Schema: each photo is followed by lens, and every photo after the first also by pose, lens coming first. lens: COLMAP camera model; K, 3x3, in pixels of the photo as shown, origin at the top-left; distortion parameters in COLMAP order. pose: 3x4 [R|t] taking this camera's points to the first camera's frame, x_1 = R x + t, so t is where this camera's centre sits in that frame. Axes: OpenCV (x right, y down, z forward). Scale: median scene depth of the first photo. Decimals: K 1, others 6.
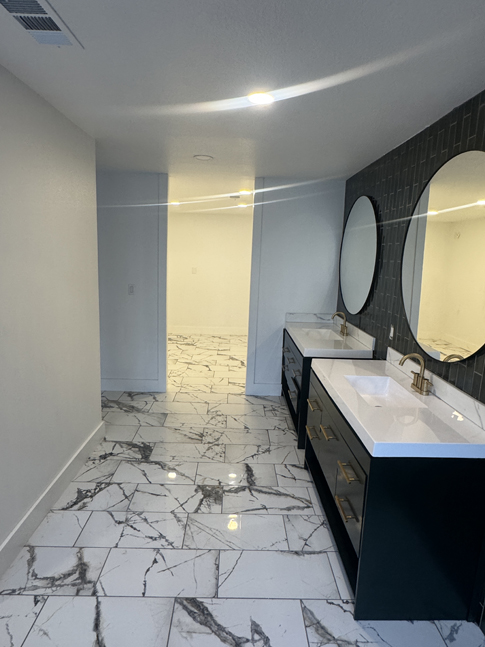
lens RADIAL K [[375.9, 0, 242.5], [0, 375.9, 323.5], [0, 0, 1]] dist [0.026870, 0.000761]
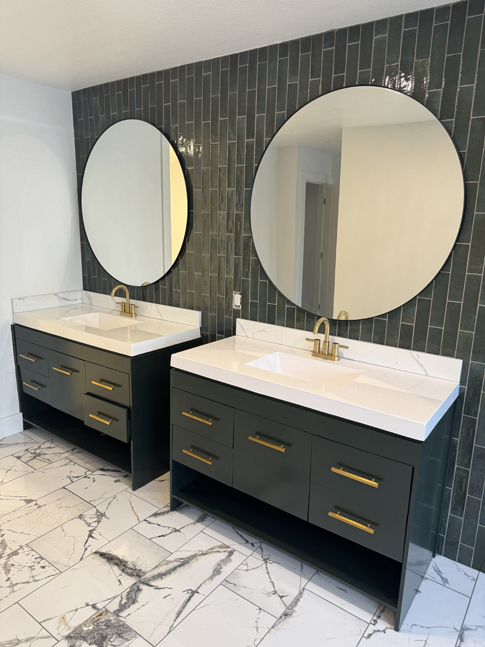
lens RADIAL K [[457.0, 0, 242.5], [0, 457.0, 323.5], [0, 0, 1]] dist [0.011280, -0.002270]
pose [[0.618147, -0.186124, 0.763709, -0.363531], [0.137056, 0.982201, 0.128439, -0.051349], [-0.774022, 0.025276, 0.632654, 0.377665]]
